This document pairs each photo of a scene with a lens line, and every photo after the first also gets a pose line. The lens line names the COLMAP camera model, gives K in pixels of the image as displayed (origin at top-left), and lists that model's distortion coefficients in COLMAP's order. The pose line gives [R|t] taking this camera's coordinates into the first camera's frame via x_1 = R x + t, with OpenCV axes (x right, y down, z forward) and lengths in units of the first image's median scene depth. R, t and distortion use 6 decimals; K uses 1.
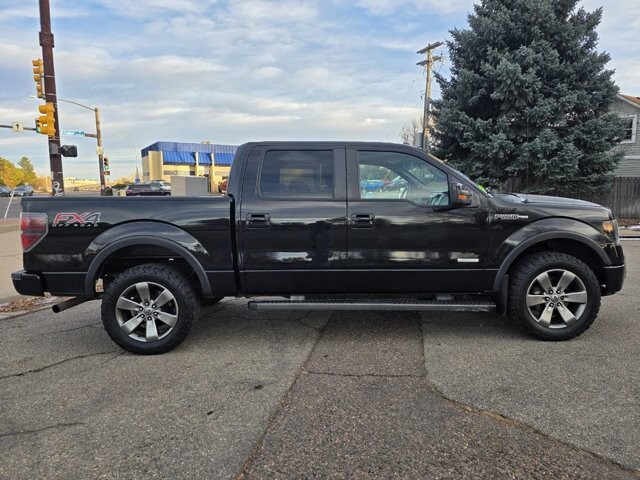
lens RADIAL K [[425.9, 0, 326.5], [0, 425.9, 231.0], [0, 0, 1]] dist [0.061597, -0.052049]
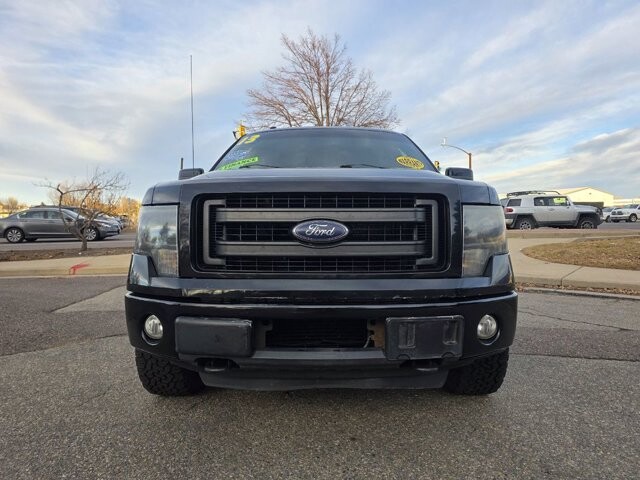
lens RADIAL K [[423.5, 0, 328.0], [0, 423.5, 238.5], [0, 0, 1]] dist [0.059641, -0.049502]
pose [[-0.015124, 0.049936, -0.998638, 1.187913], [-0.085452, 0.995034, 0.051049, -0.030135], [0.996227, 0.086108, -0.010782, 1.248602]]
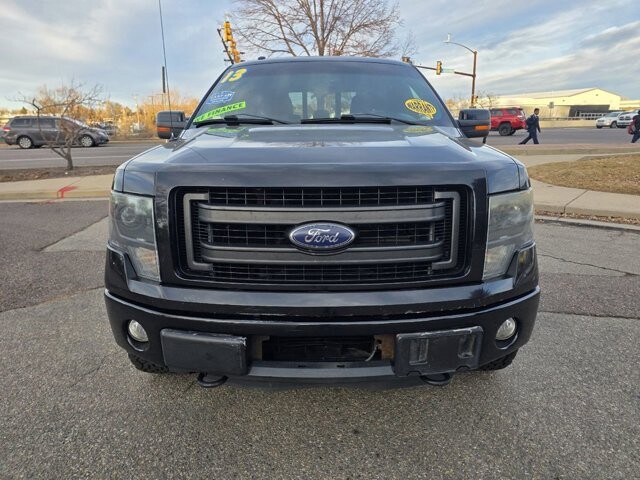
lens RADIAL K [[423.5, 0, 323.5], [0, 423.5, 238.2], [0, 0, 1]] dist [0.059641, -0.049502]
pose [[-0.012127, 0.262371, -0.964891, 1.110565], [-0.080522, 0.961572, 0.262481, -0.111260], [0.996679, 0.080878, 0.009466, 1.233337]]
